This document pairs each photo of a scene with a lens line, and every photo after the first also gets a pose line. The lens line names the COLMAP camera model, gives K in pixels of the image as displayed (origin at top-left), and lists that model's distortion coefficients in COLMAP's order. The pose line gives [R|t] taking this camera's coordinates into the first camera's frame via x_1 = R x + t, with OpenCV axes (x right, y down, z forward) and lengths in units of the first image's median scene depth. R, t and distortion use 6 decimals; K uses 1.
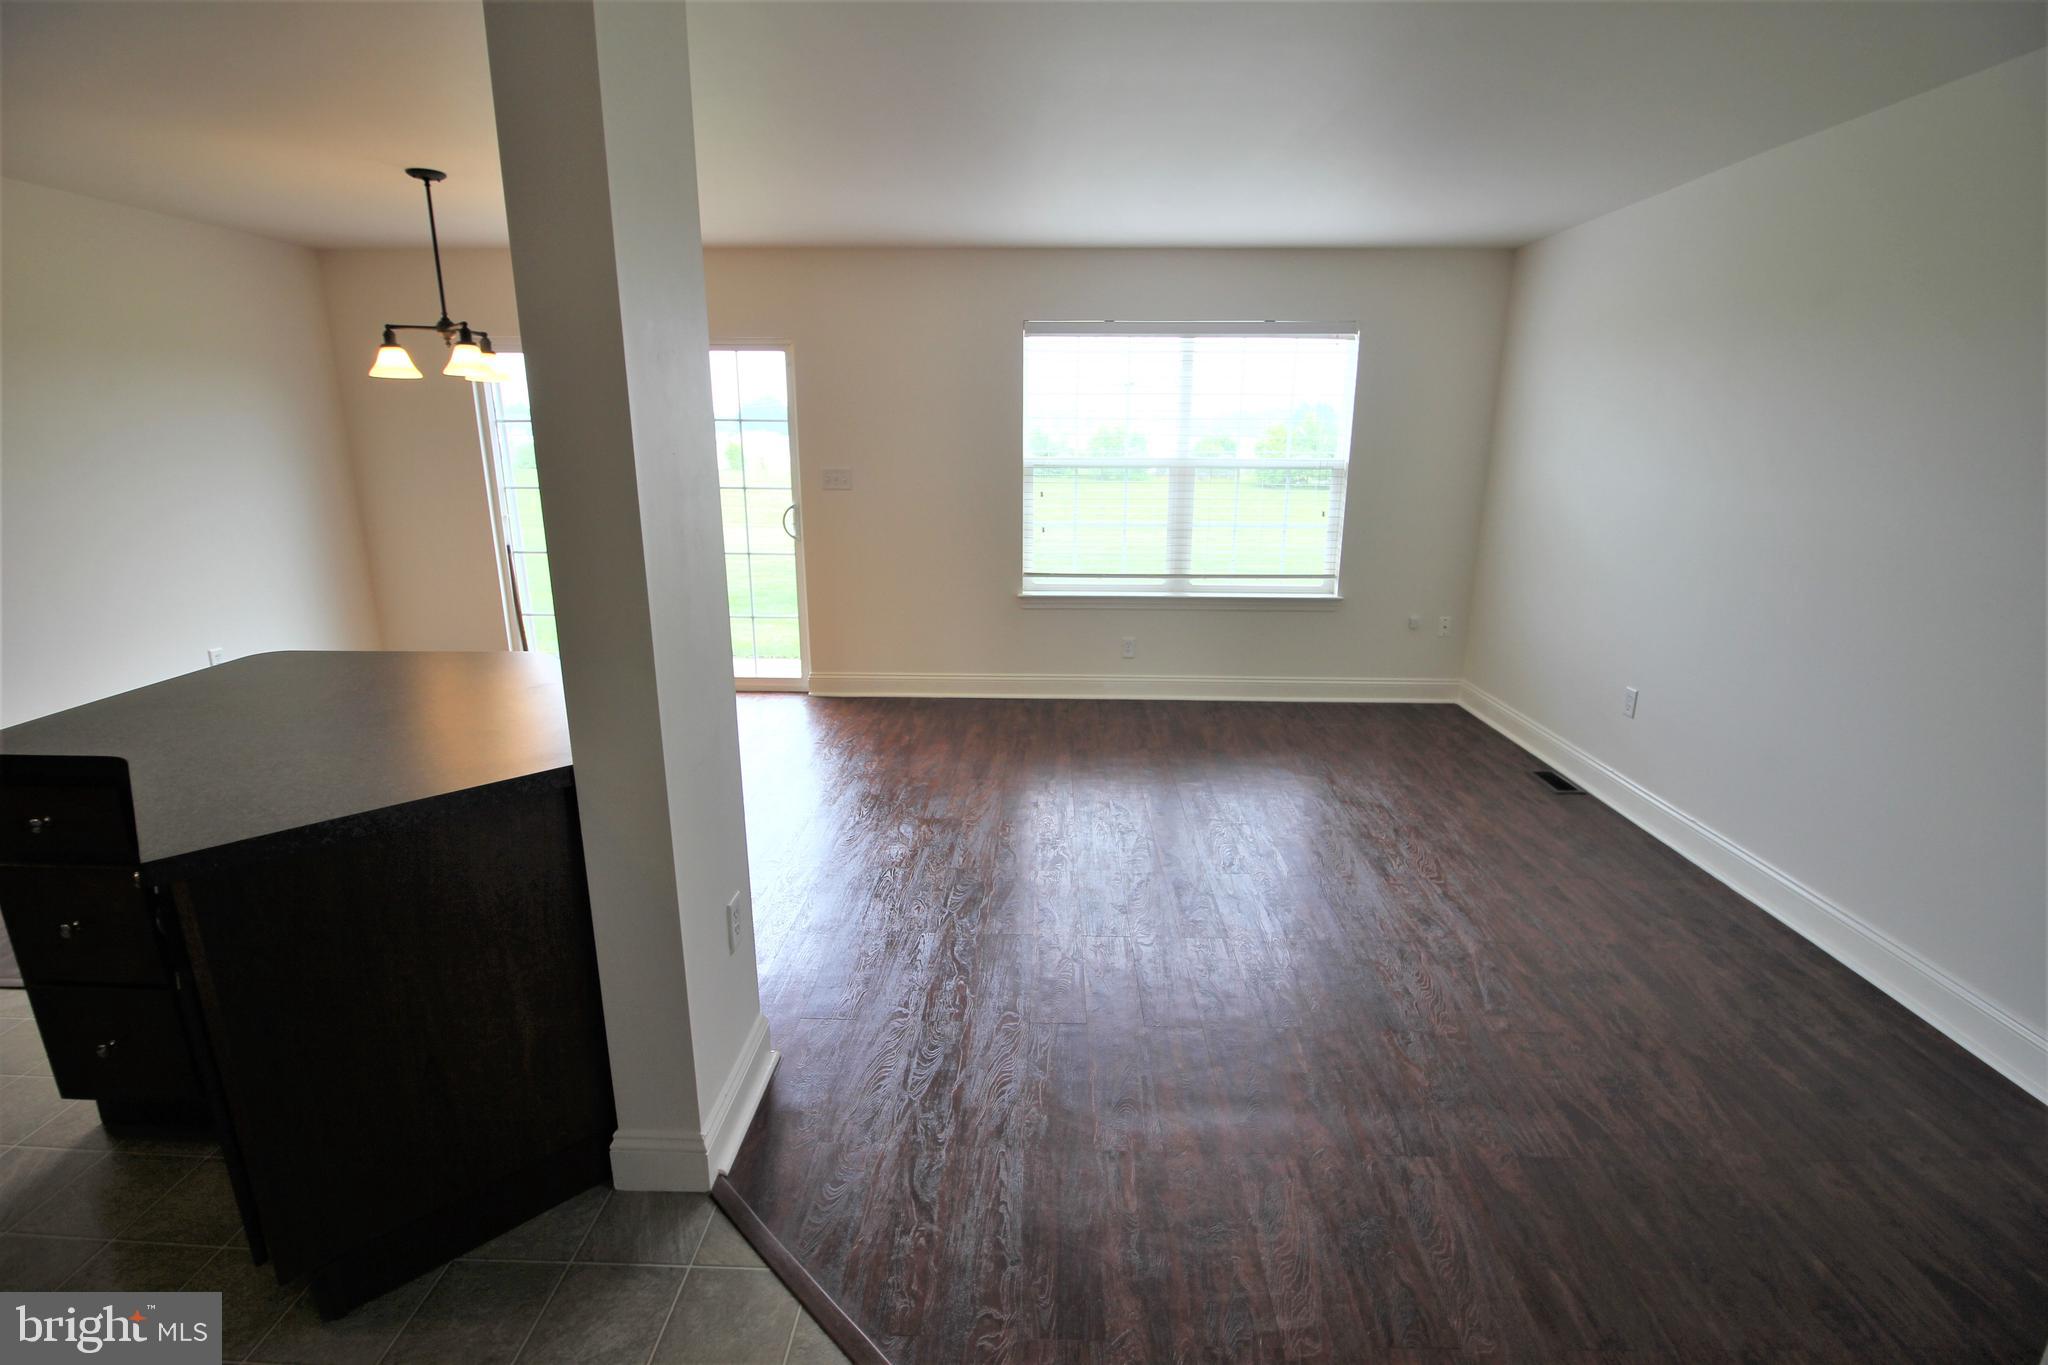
lens RADIAL K [[944.0, 0, 1013.0], [0, 944.0, 681.4], [0, 0, 1]] dist [-0.005903, -0.005814]
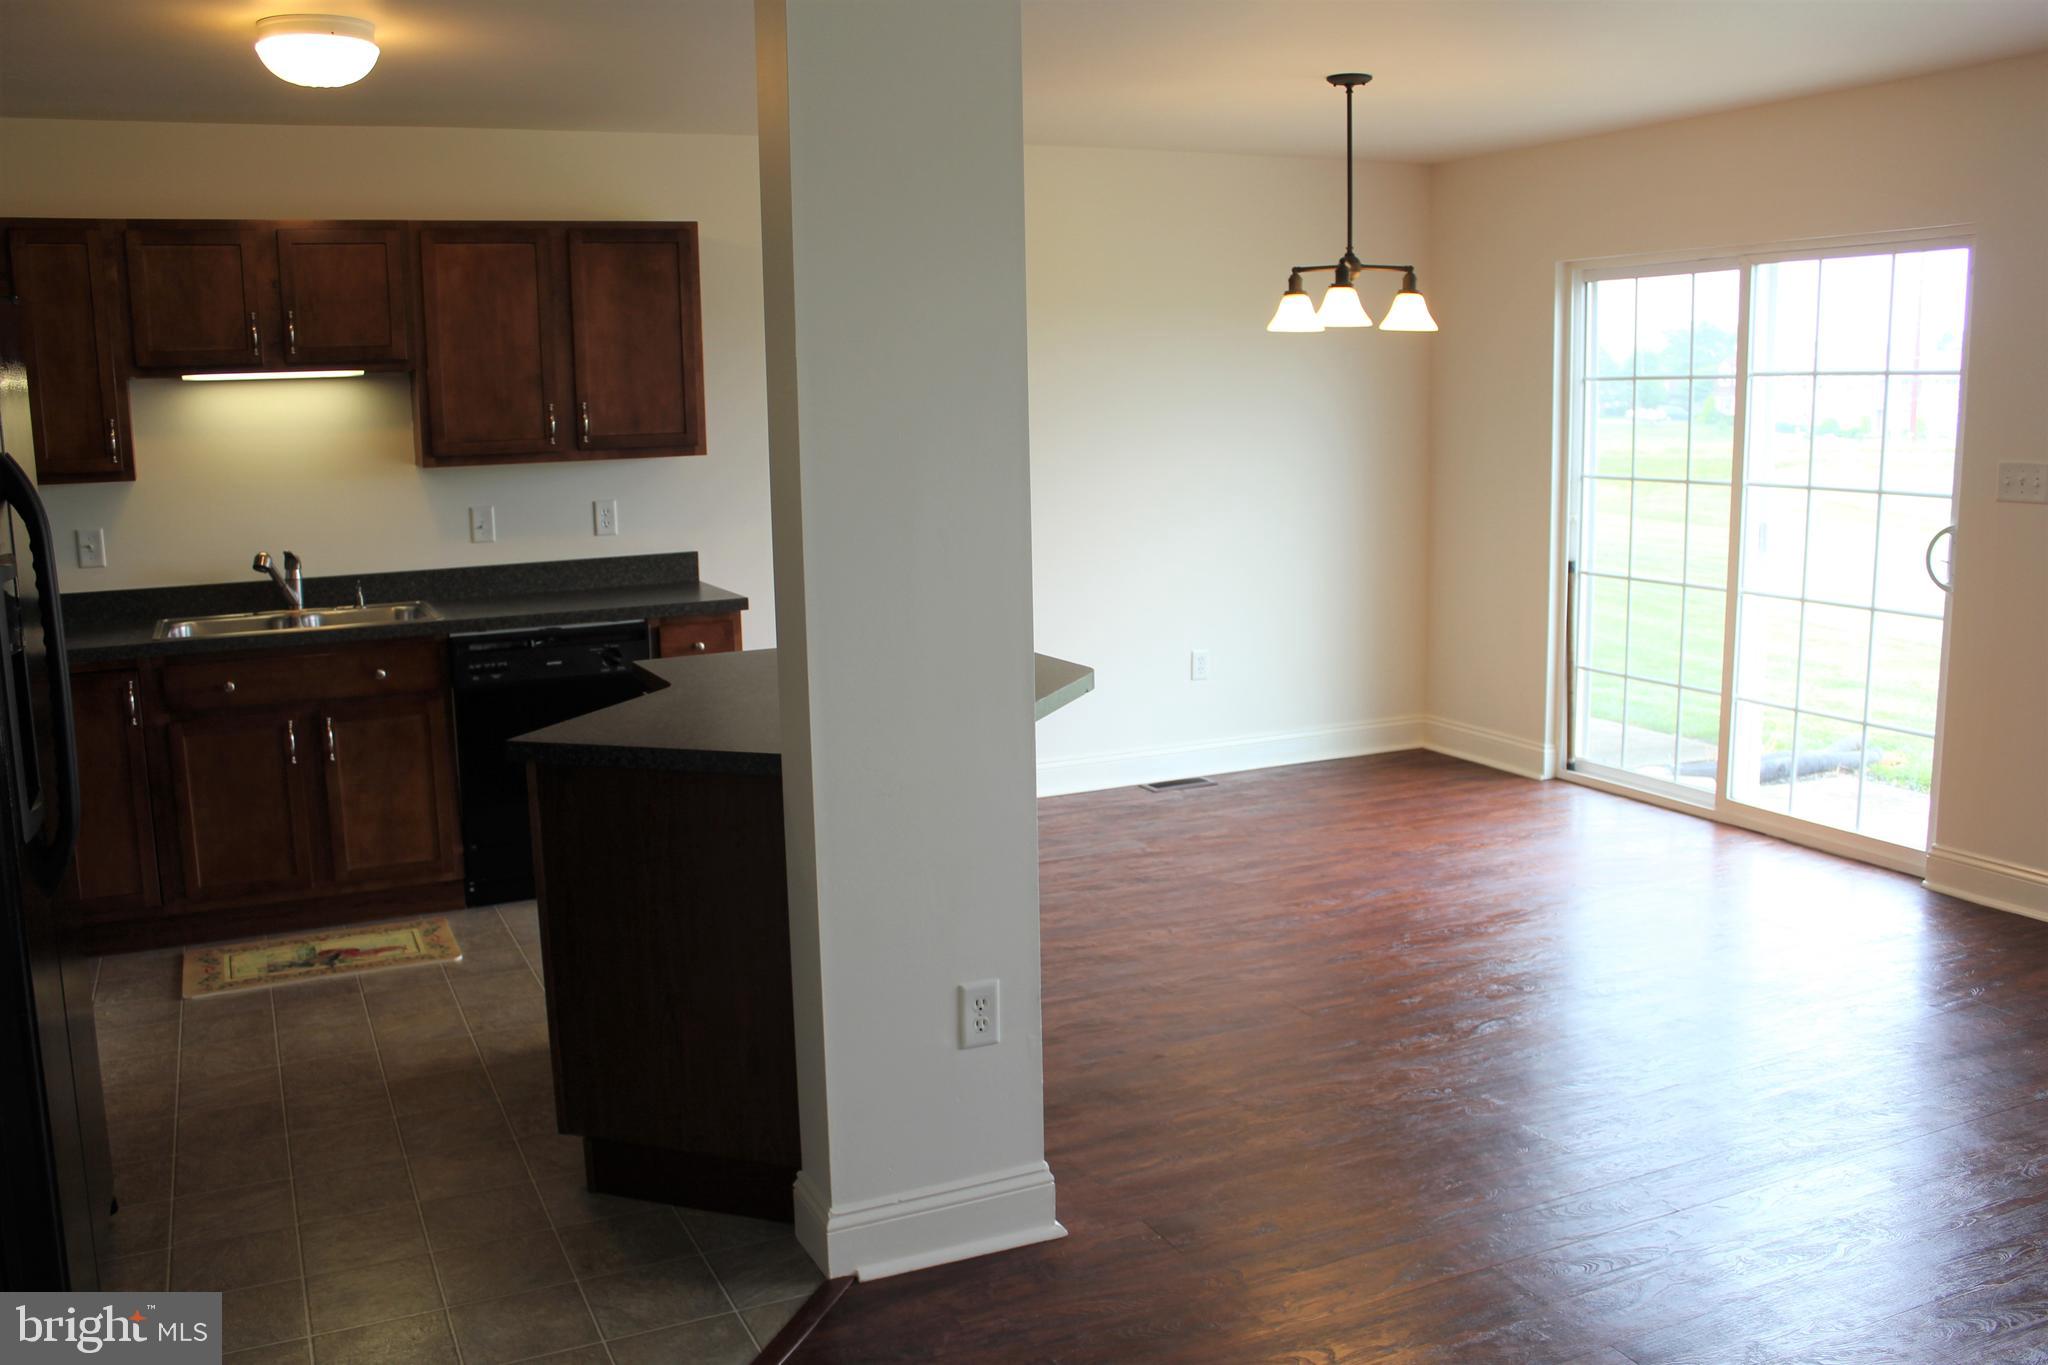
lens RADIAL K [[1705.6, 0, 1016.4], [0, 1705.6, 689.1], [0, 0, 1]] dist [-0.128460, 0.056745]
pose [[0.448659, 0.136677, -0.883190, 0.370767], [-0.205868, 0.977466, 0.046686, -0.032899], [0.869668, 0.160874, 0.466686, 0.125177]]
